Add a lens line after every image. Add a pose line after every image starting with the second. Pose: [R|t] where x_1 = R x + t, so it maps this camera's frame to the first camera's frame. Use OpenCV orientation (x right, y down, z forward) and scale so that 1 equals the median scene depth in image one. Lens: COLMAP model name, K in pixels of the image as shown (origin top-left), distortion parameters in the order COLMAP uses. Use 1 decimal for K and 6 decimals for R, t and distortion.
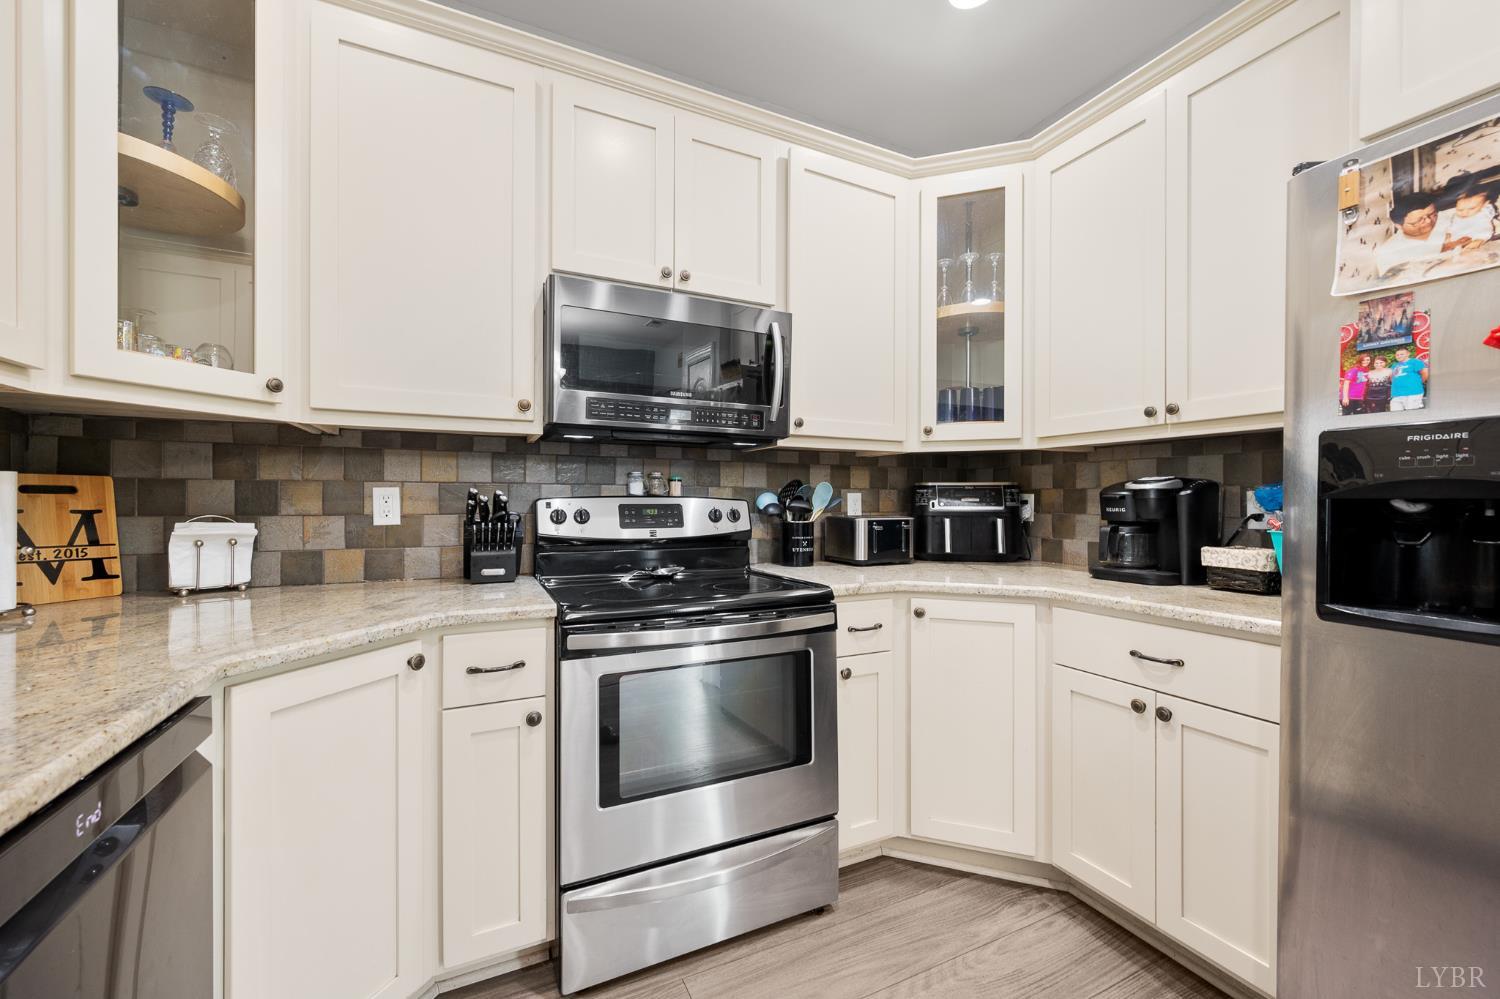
lens RADIAL K [[592.1, 0, 750.5], [0, 592.1, 498.8], [0, 0, 1]] dist [-0.005509, 0.000080]
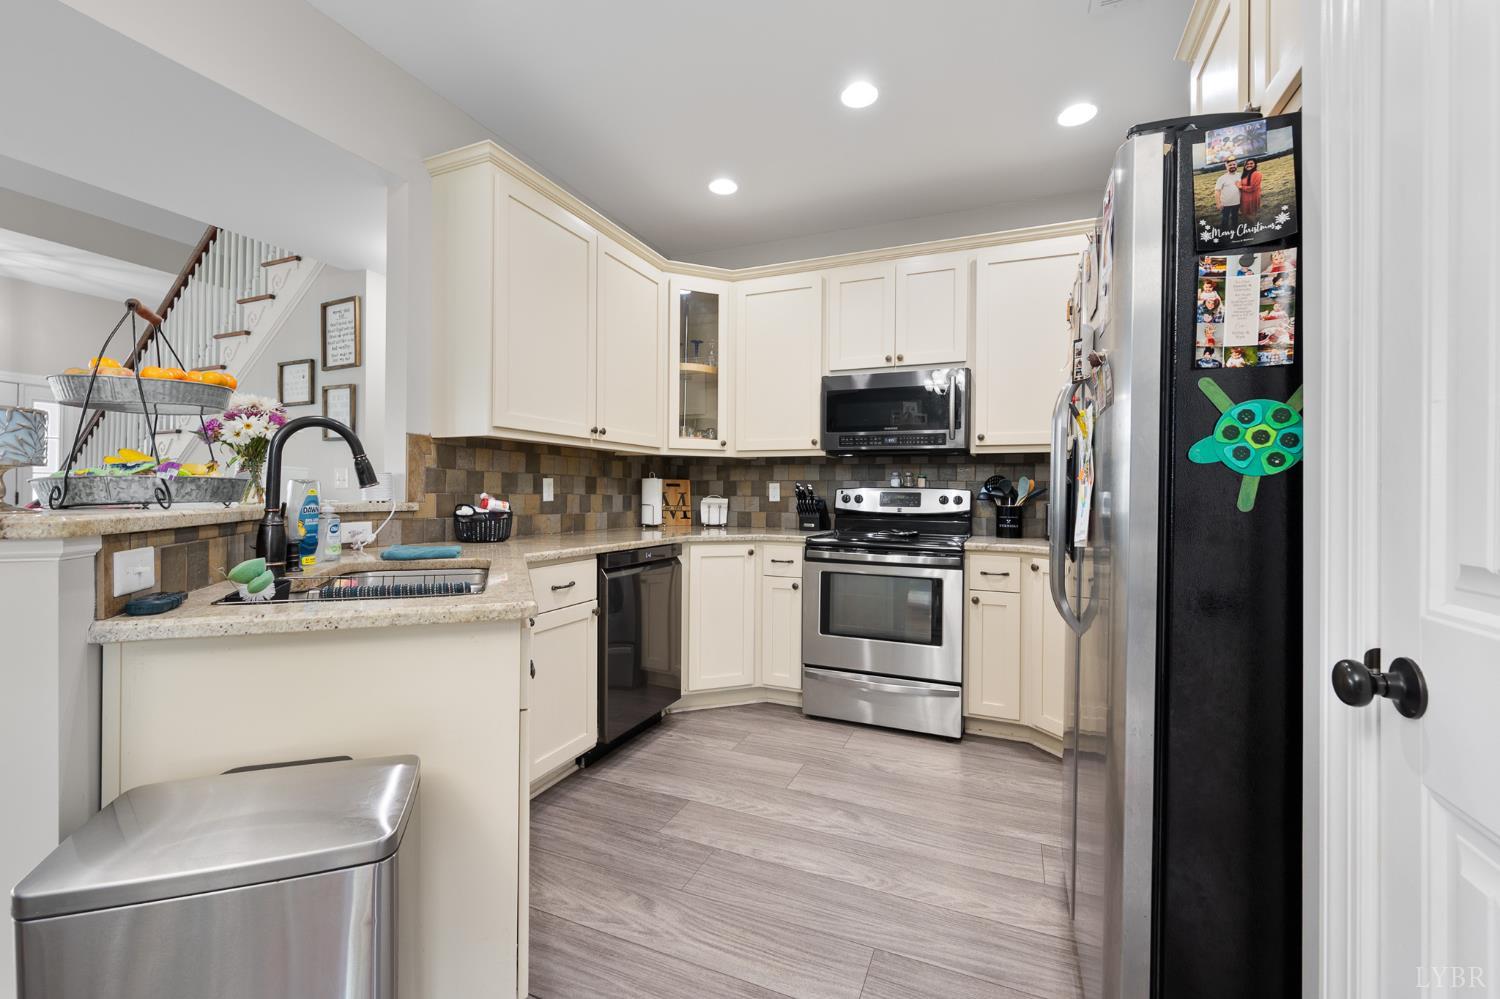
lens RADIAL K [[608.2, 0, 751.4], [0, 608.2, 494.3], [0, 0, 1]] dist [-0.004165, -0.000022]
pose [[0.661366, 0.003761, -0.750054, 1.003056], [-0.006633, 0.999978, -0.000835, 0.022874], [0.750034, 0.005527, 0.661376, -0.519327]]
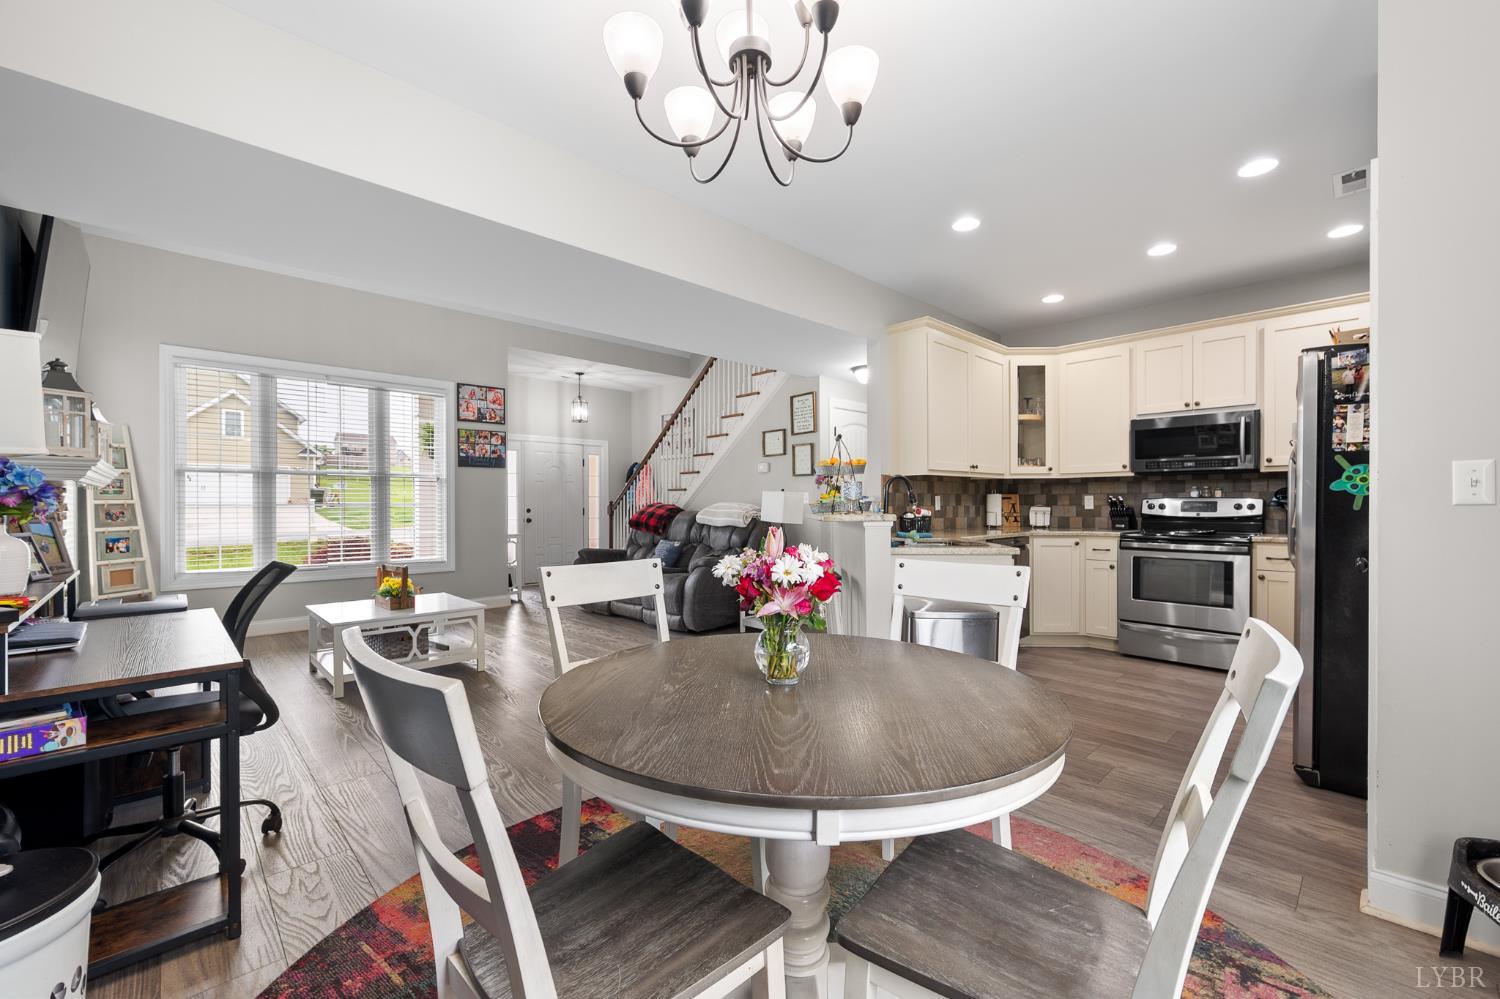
lens RADIAL K [[608.2, 0, 753.0], [0, 608.2, 508.4], [0, 0, 1]] dist [-0.004165, -0.000022]
pose [[0.308083, 0.003684, -0.951352, 1.782653], [0.006689, 0.999959, 0.006038, 0.013339], [0.951336, -0.008224, 0.308045, -1.544807]]
